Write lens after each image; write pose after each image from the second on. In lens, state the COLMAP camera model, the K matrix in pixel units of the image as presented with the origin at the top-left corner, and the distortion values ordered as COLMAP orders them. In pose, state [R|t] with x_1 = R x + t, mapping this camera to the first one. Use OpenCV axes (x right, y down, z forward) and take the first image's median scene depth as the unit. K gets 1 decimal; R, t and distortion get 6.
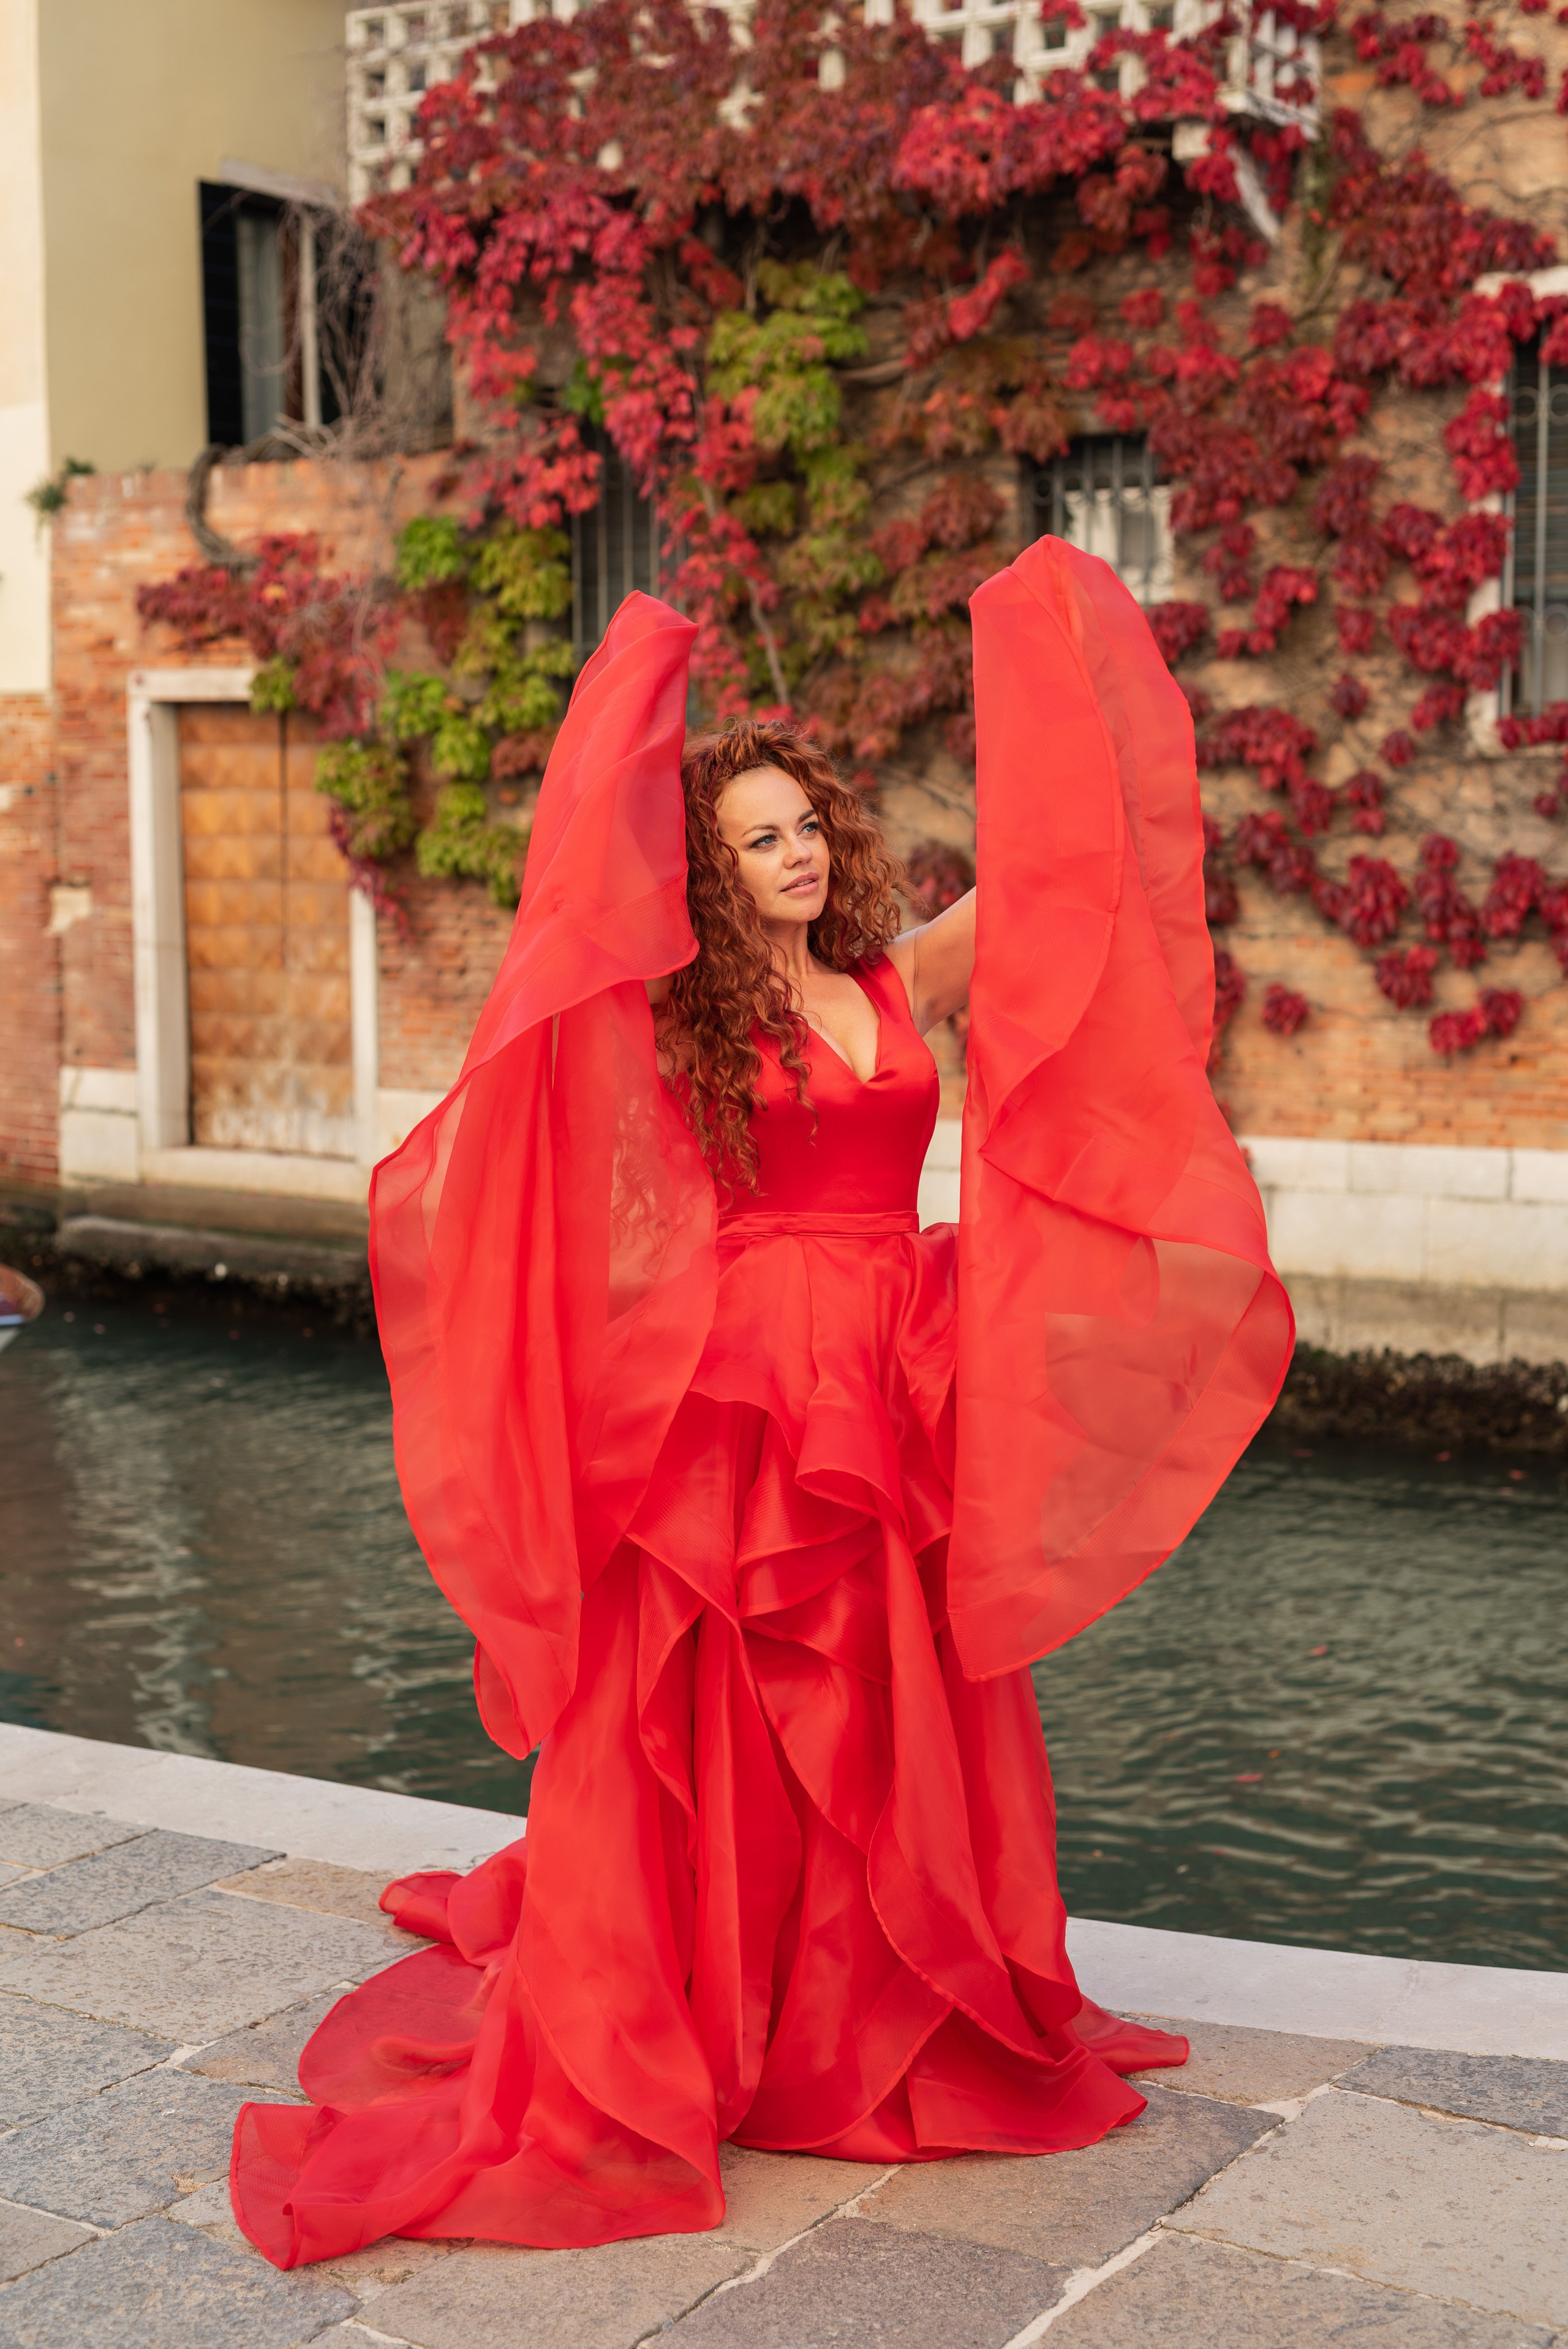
lens RADIAL K [[3297.6, 0, 782.0], [0, 3297.6, 1174.4], [0, 0, 1]] dist [0.011198, 0.000000]
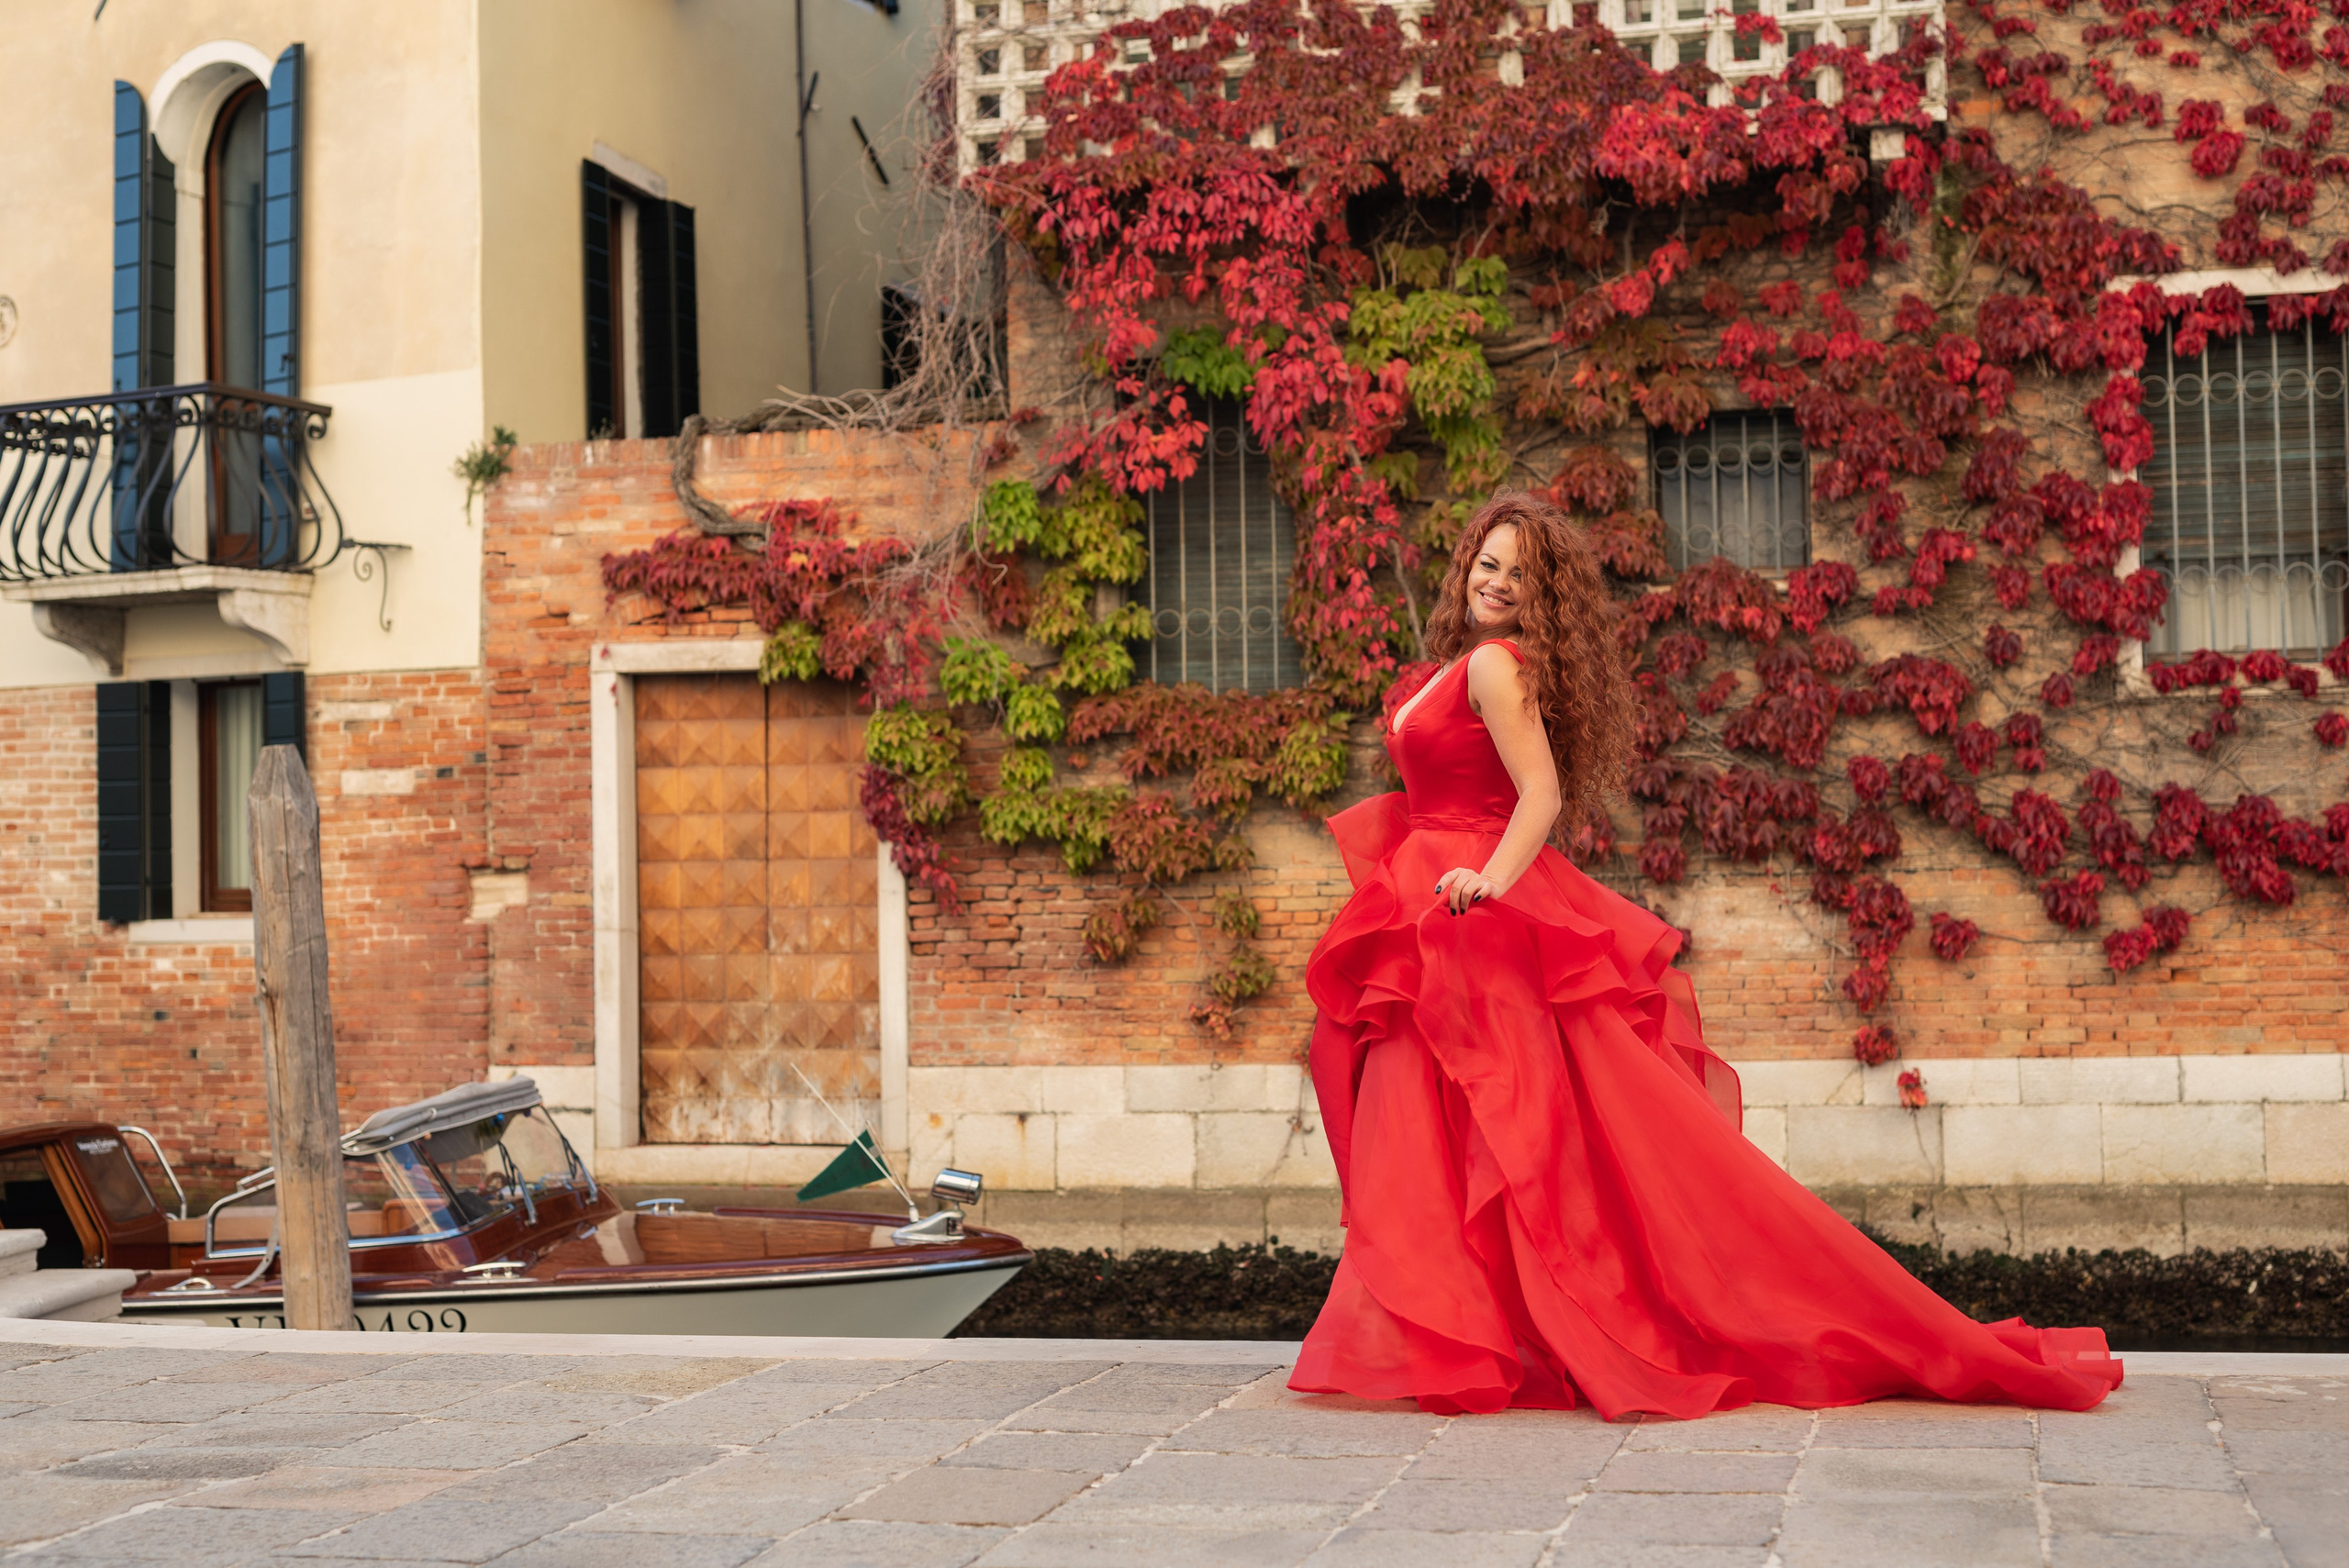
lens RADIAL K [[3297.5, 0, 1175.1], [0, 3297.5, 782.6], [0, 0, 1]] dist [0.011198, 0.000000]
pose [[0.943752, -0.003696, 0.330634, -0.438710], [0.053219, 0.988599, -0.140856, 0.038018], [-0.326343, 0.150529, 0.933189, 0.074522]]
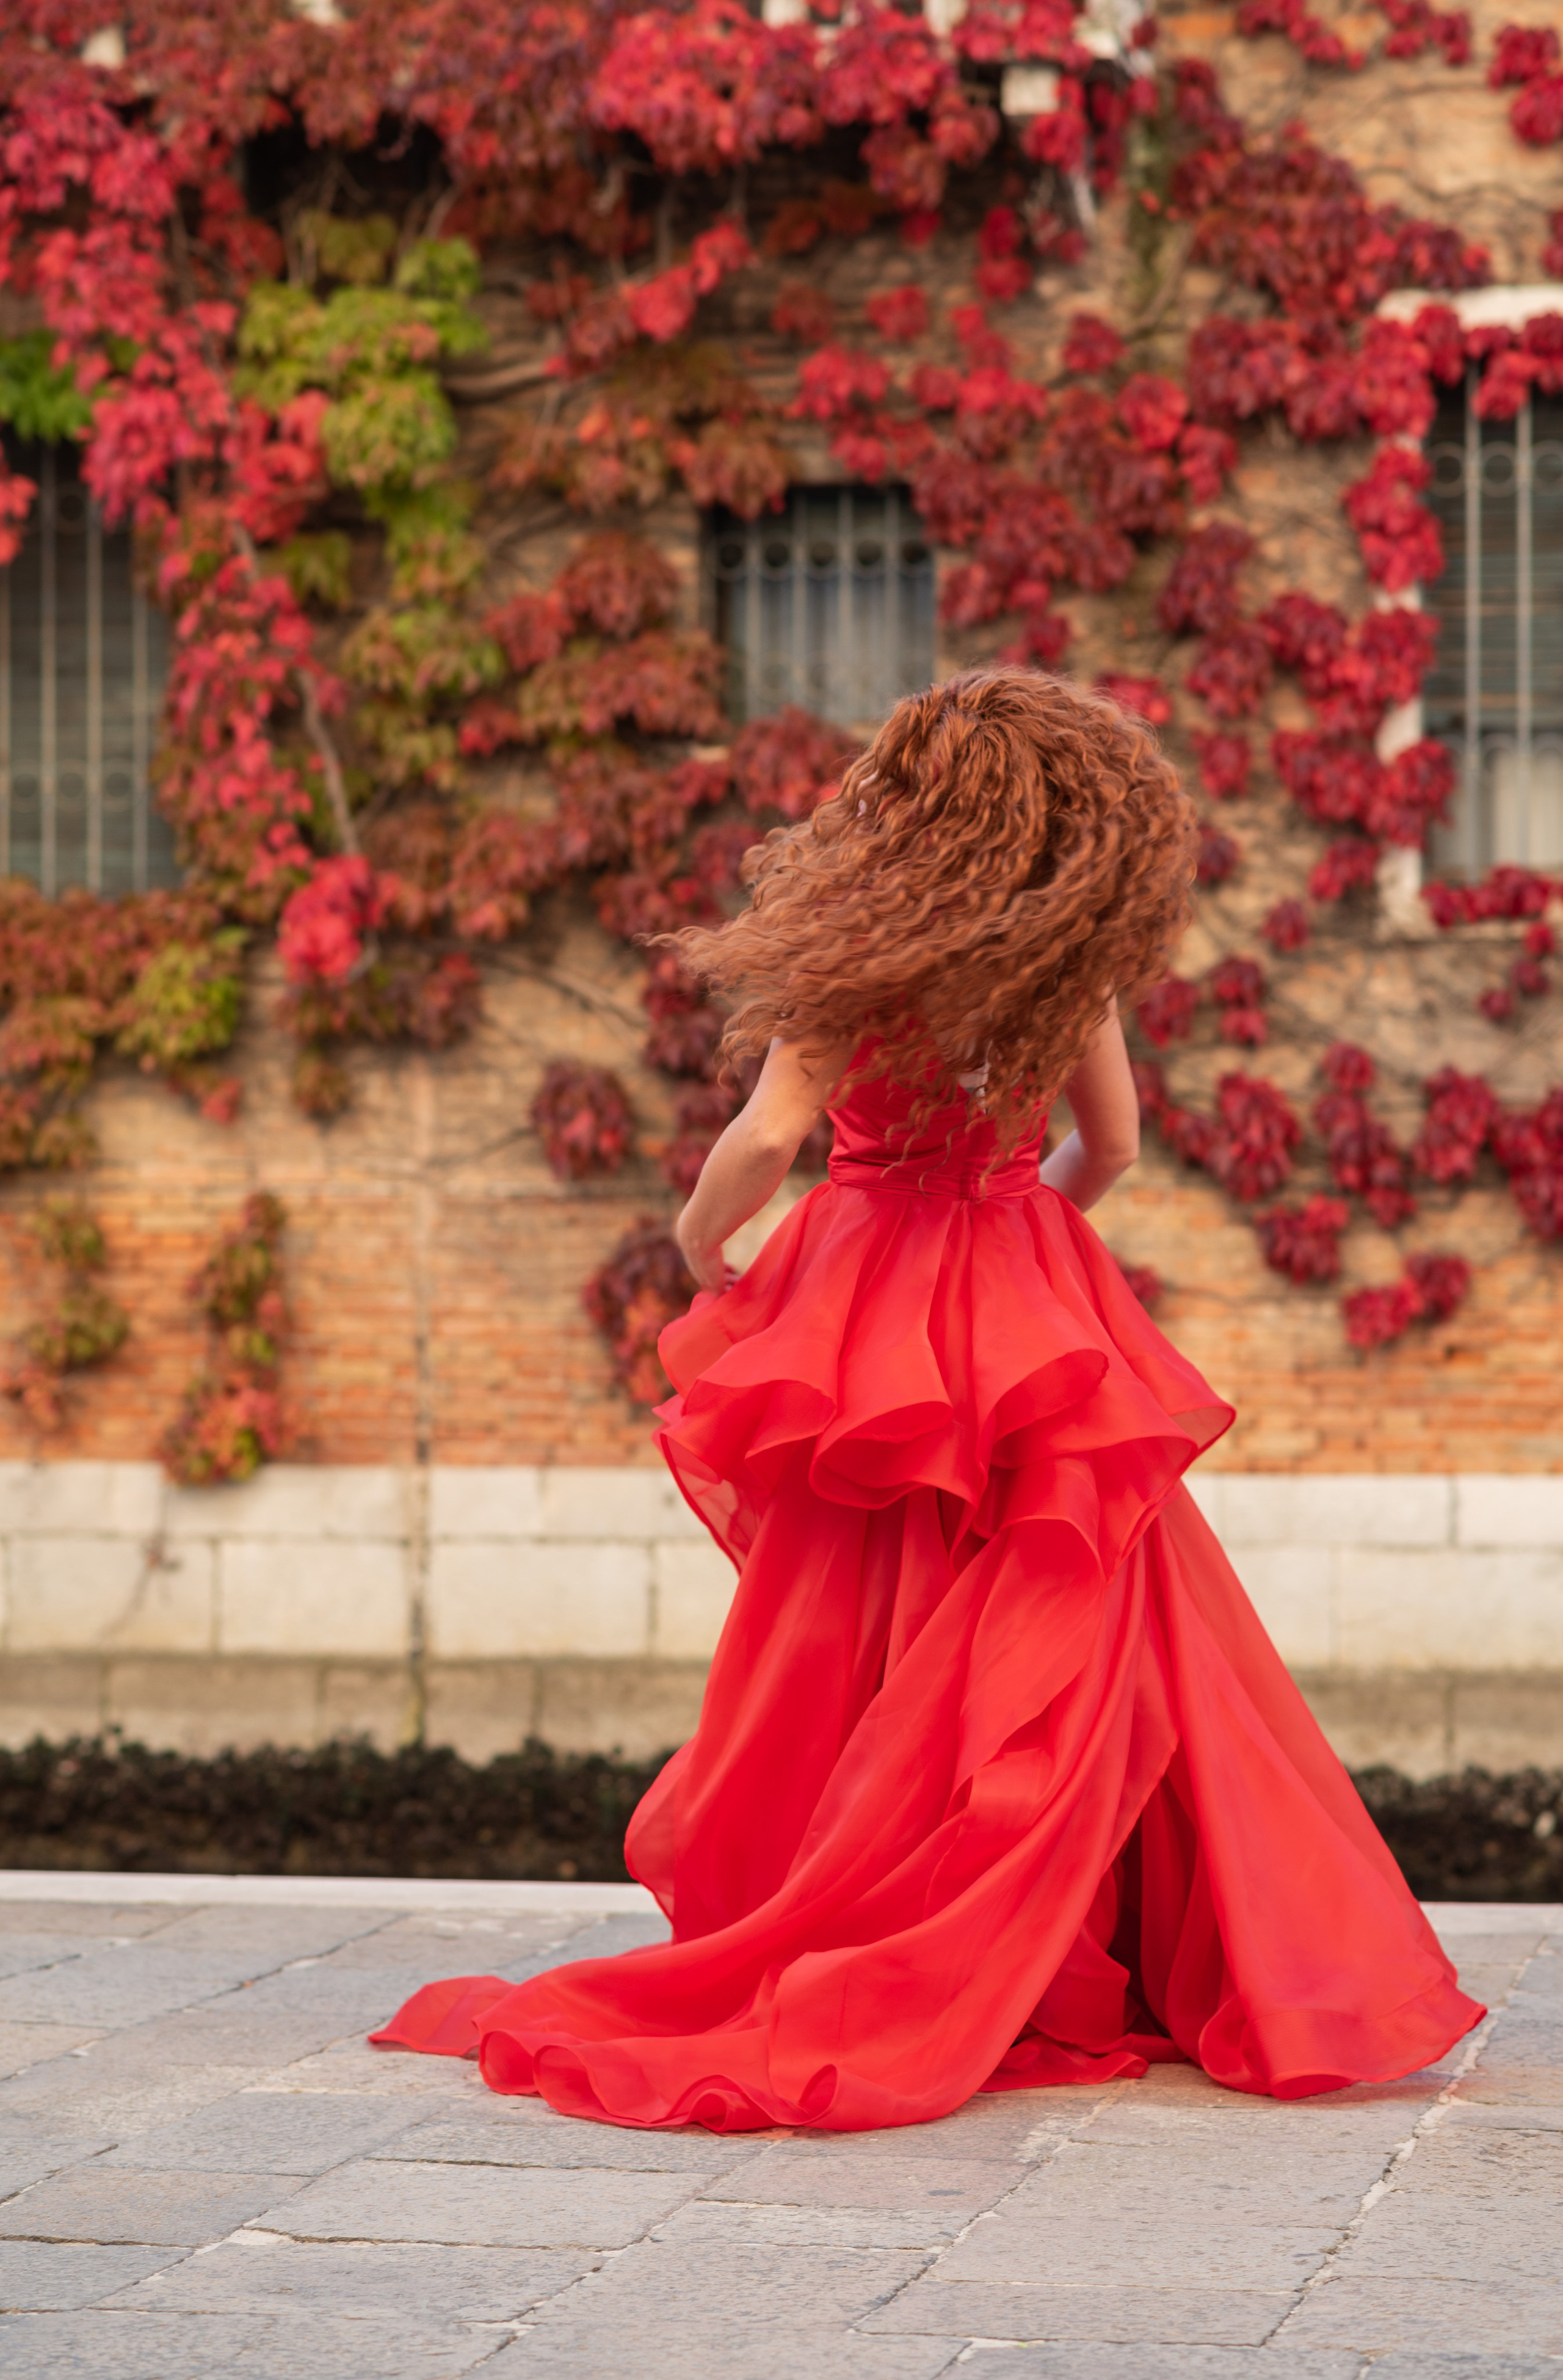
lens RADIAL K [[5756.2, 0, 777.3], [0, 5756.2, 1183.9], [0, 0, 1]] dist [0.078510, 0.000000]
pose [[0.936807, 0.000189, 0.349846, -0.350164], [0.036549, 0.994475, -0.098406, 0.046243], [-0.347931, 0.104974, 0.931624, -0.130747]]
